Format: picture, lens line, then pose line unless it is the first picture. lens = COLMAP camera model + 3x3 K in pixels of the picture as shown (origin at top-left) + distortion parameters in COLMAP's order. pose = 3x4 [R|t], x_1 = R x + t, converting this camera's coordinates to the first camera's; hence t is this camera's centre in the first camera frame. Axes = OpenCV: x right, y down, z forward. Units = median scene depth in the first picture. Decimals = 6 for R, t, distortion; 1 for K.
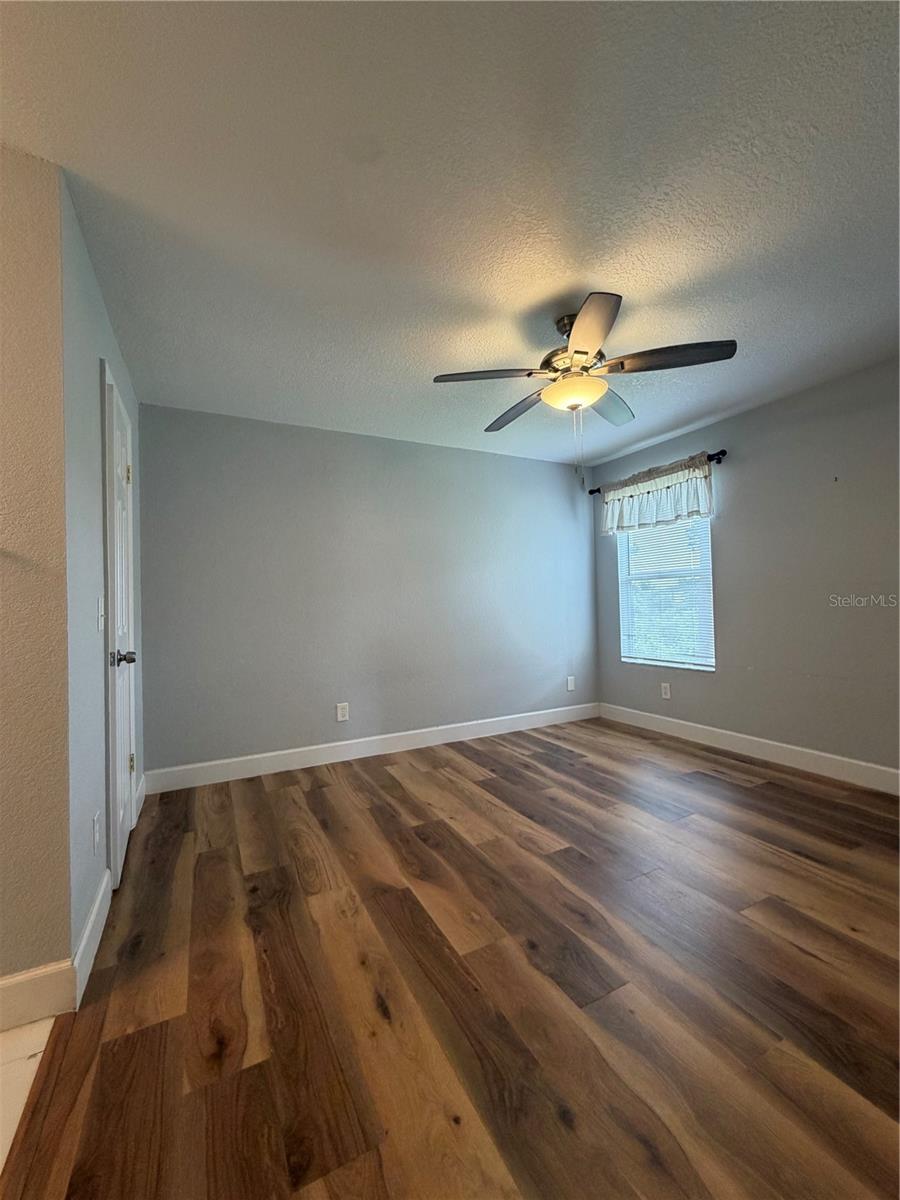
lens RADIAL K [[475.8, 0, 450.0], [0, 475.8, 600.0], [0, 0, 1]] dist [-0.000911, 0.000343]
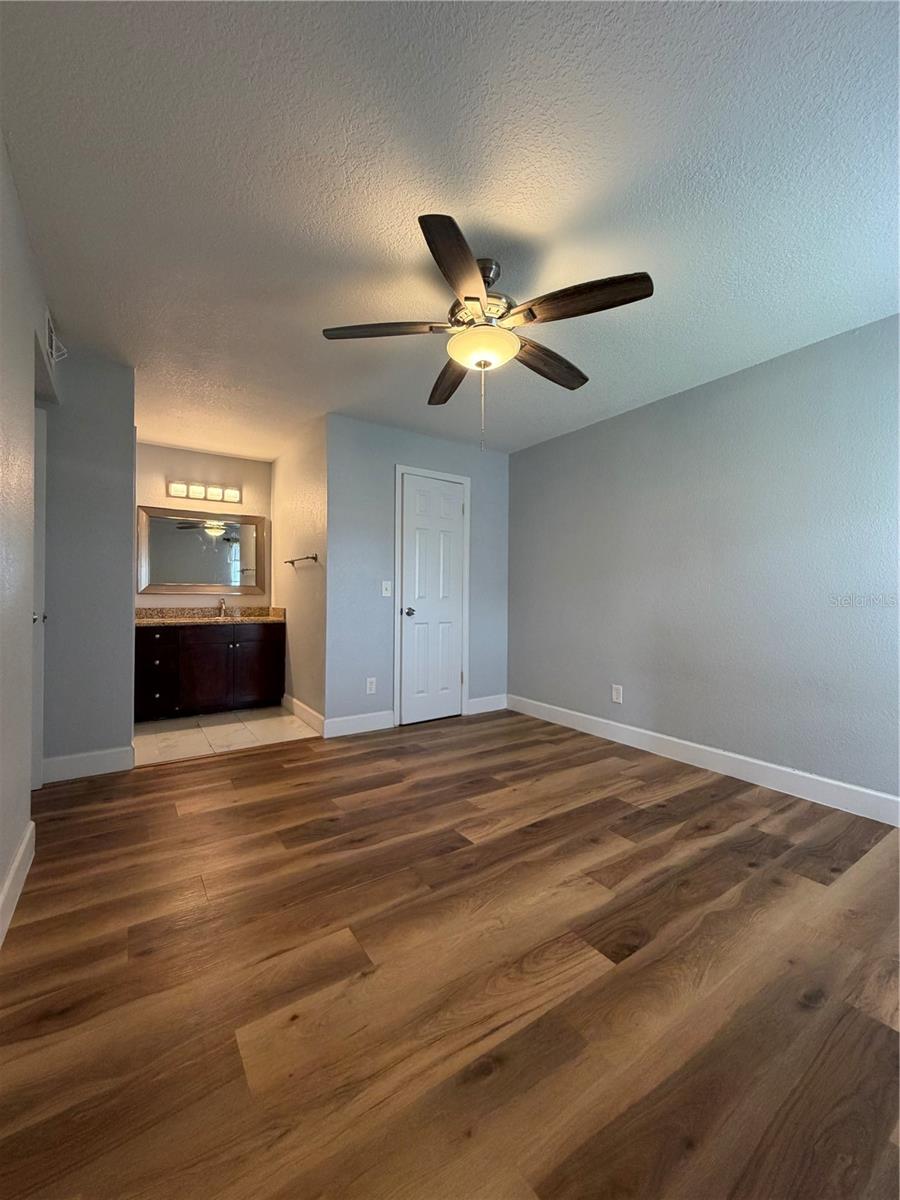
lens RADIAL K [[475.8, 0, 450.0], [0, 475.8, 600.0], [0, 0, 1]] dist [-0.000911, 0.000343]
pose [[0.136009, 0.038964, -0.989941, 0.855818], [-0.005683, 0.999241, 0.038549, -0.000777], [0.990691, 0.000383, 0.136127, 0.606673]]
